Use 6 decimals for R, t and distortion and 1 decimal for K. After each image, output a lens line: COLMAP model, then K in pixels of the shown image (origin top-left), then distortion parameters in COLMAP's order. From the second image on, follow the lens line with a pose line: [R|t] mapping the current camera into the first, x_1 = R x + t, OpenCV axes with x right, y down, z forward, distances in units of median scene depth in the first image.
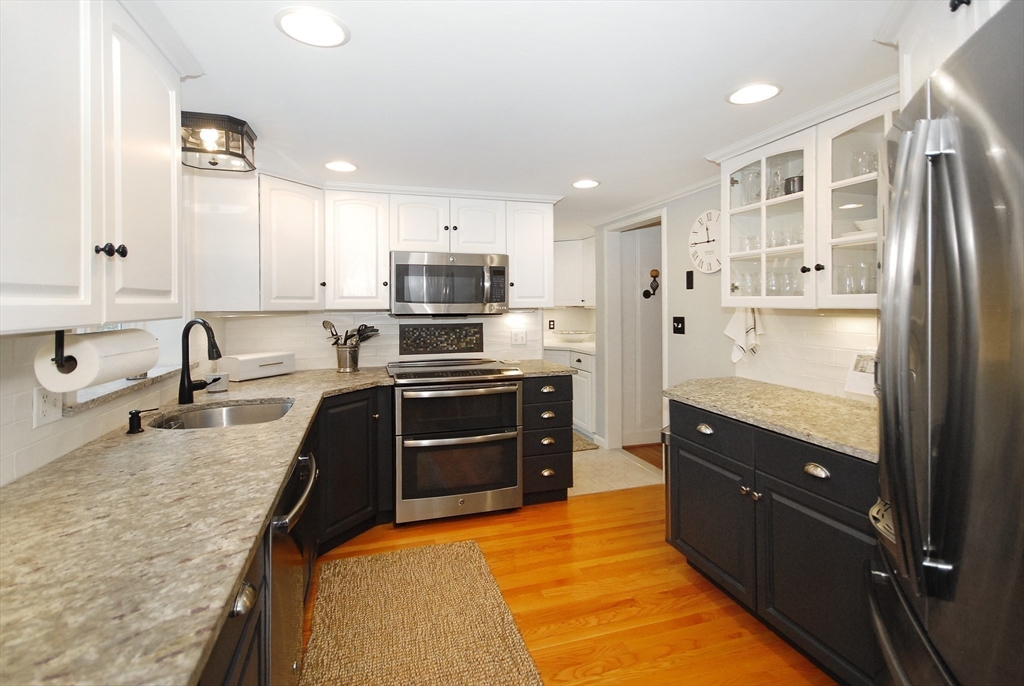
lens RADIAL K [[492.4, 0, 512.2], [0, 492.4, 298.5], [0, 0, 1]] dist [0.001529, 0.000451]
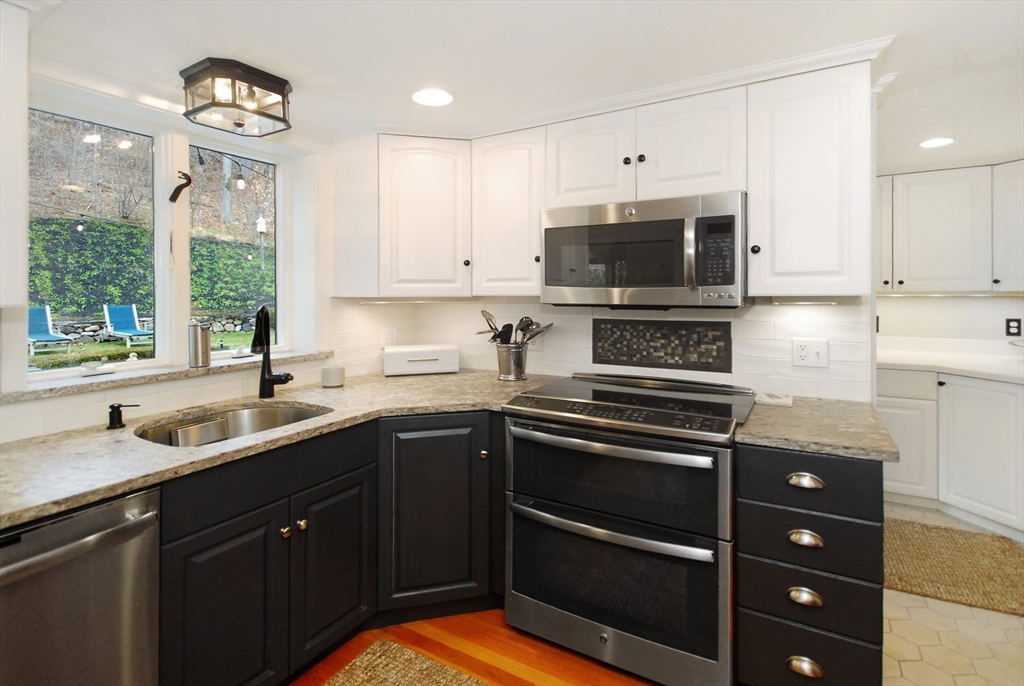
lens RADIAL K [[492.4, 0, 512.2], [0, 492.4, 298.5], [0, 0, 1]] dist [0.001529, 0.000451]
pose [[0.669699, 0.012469, -0.742528, 0.217736], [0.009796, 0.999624, 0.025622, 0.006602], [0.742568, -0.024432, 0.669325, 0.493220]]
